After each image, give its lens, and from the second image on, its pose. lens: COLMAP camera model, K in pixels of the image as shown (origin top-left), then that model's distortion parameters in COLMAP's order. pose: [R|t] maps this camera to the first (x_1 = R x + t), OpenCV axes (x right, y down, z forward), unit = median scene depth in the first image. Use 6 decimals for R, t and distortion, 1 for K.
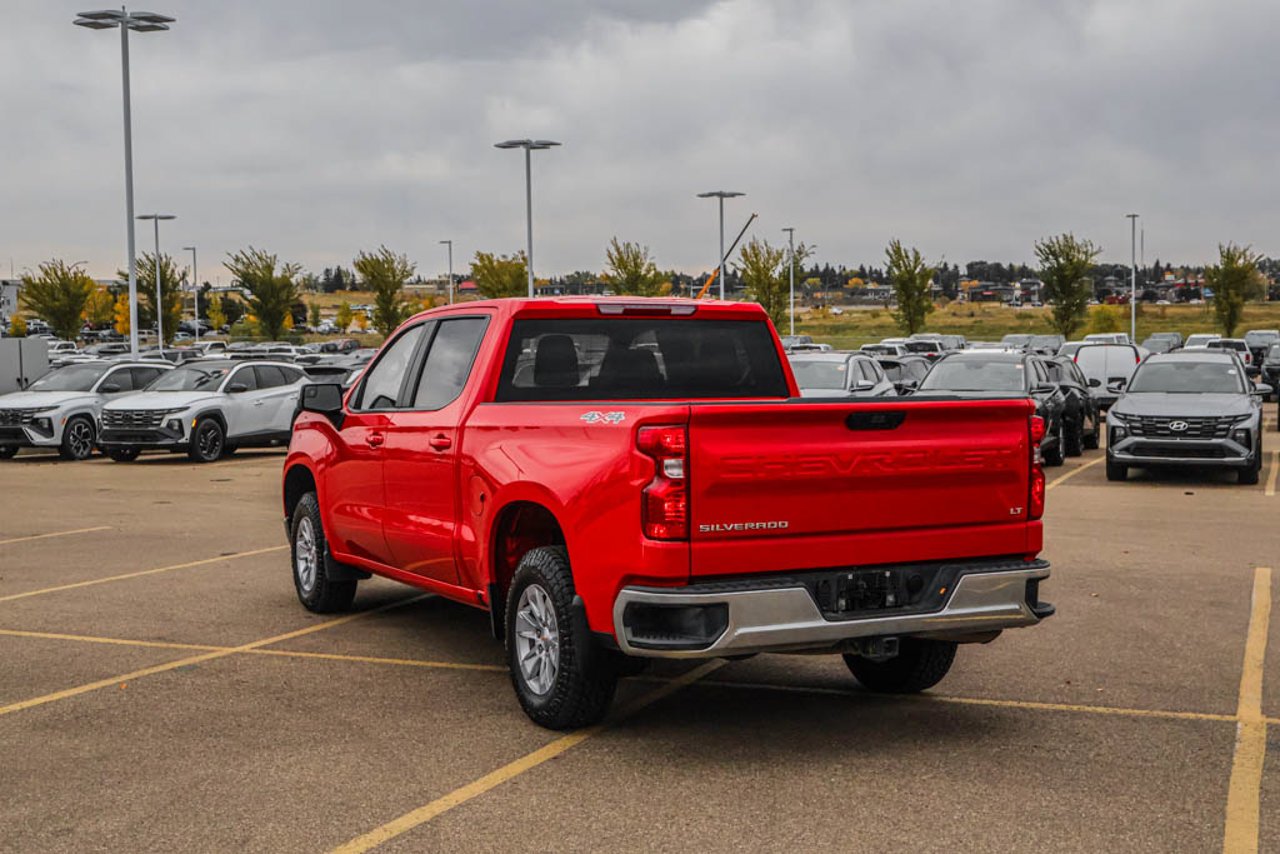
lens RADIAL K [[1632.6, 0, 633.0], [0, 1632.6, 426.0], [0, 0, 1]] dist [0.005920, -0.057383]
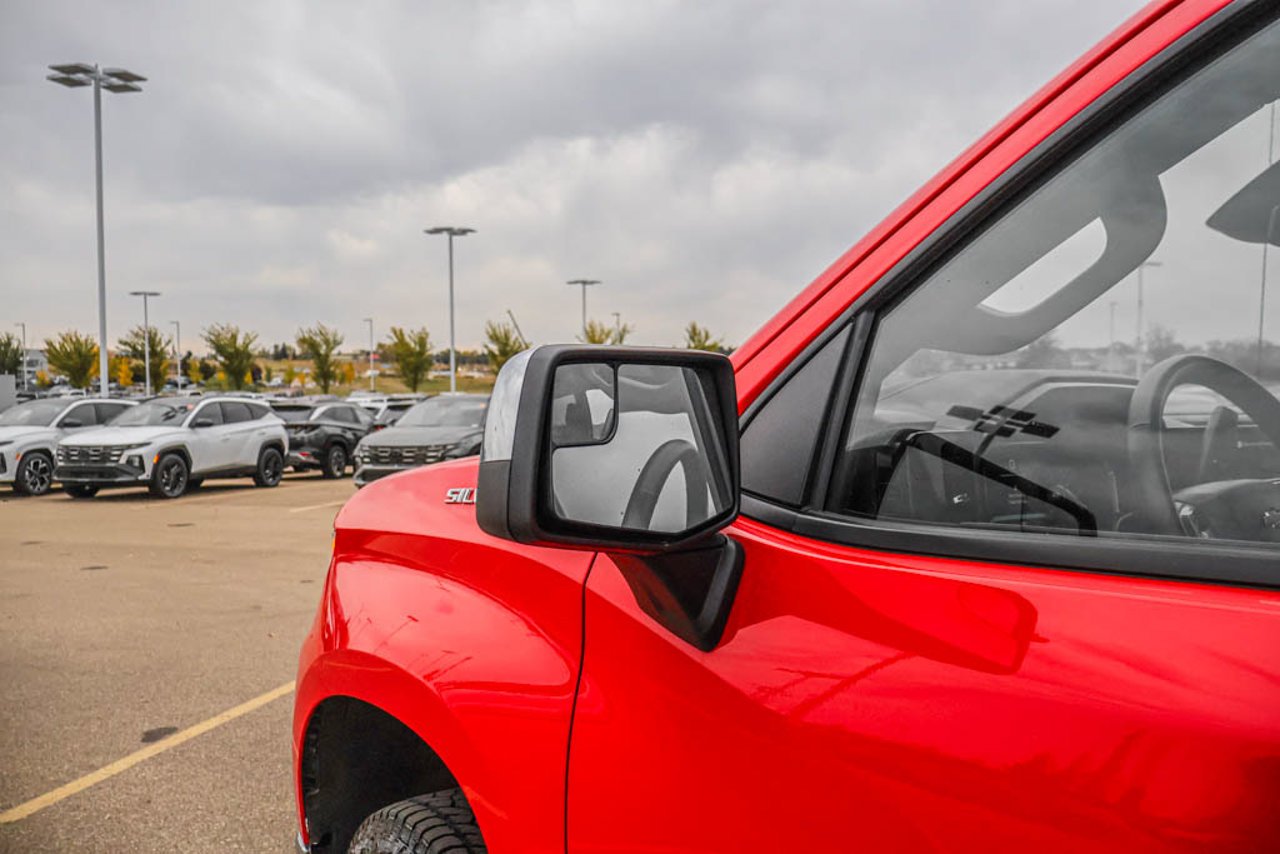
lens RADIAL K [[1064.4, 0, 622.8], [0, 1064.4, 428.0], [0, 0, 1]] dist [-0.004402, -0.005716]
pose [[0.991402, 0.002024, 0.130839, -0.071471], [0.000848, 0.999760, -0.021890, -0.005808], [-0.130852, 0.021813, 0.991162, 0.315801]]
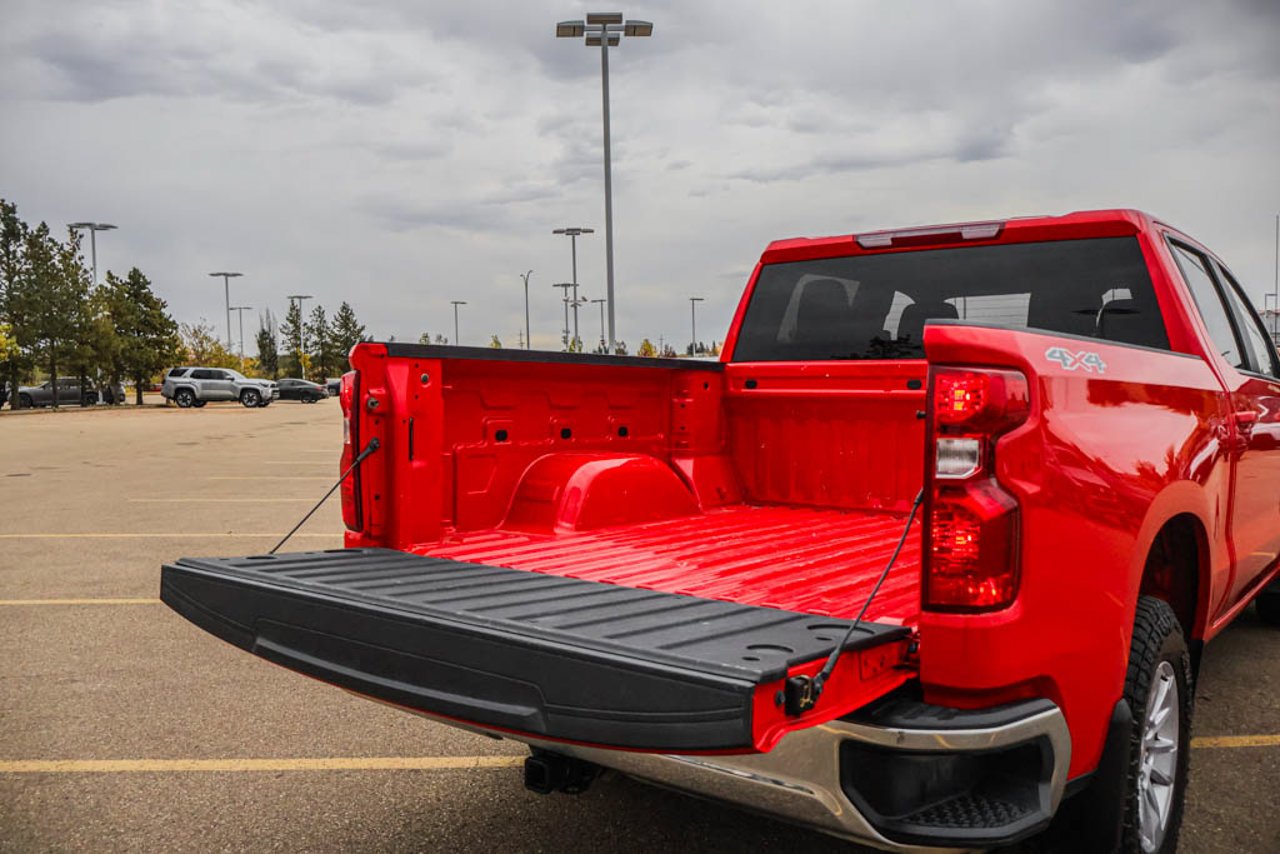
lens RADIAL K [[1064.4, 0, 622.8], [0, 1064.4, 428.0], [0, 0, 1]] dist [-0.004402, -0.005716]
pose [[0.425498, 0.047795, -0.903696, 0.114370], [-0.036702, 0.998694, 0.035539, 0.000719], [0.904215, 0.018046, 0.426697, 0.200967]]
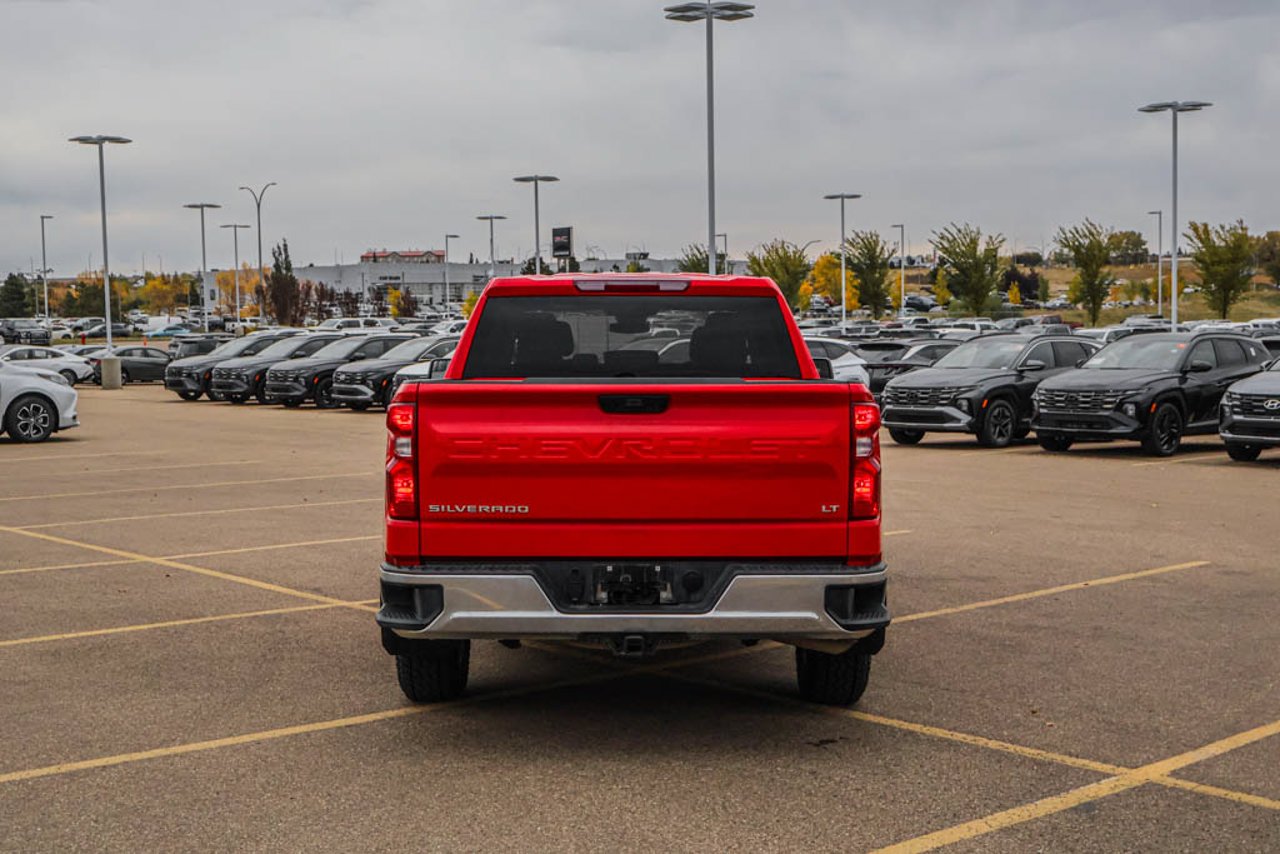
lens RADIAL K [[1632.6, 0, 633.0], [0, 1632.6, 426.0], [0, 0, 1]] dist [0.005920, -0.057383]
pose [[0.897974, 0.029232, -0.439075, 0.130656], [-0.022647, 0.999539, 0.020229, -0.002242], [0.439464, -0.008221, 0.898222, 0.037022]]
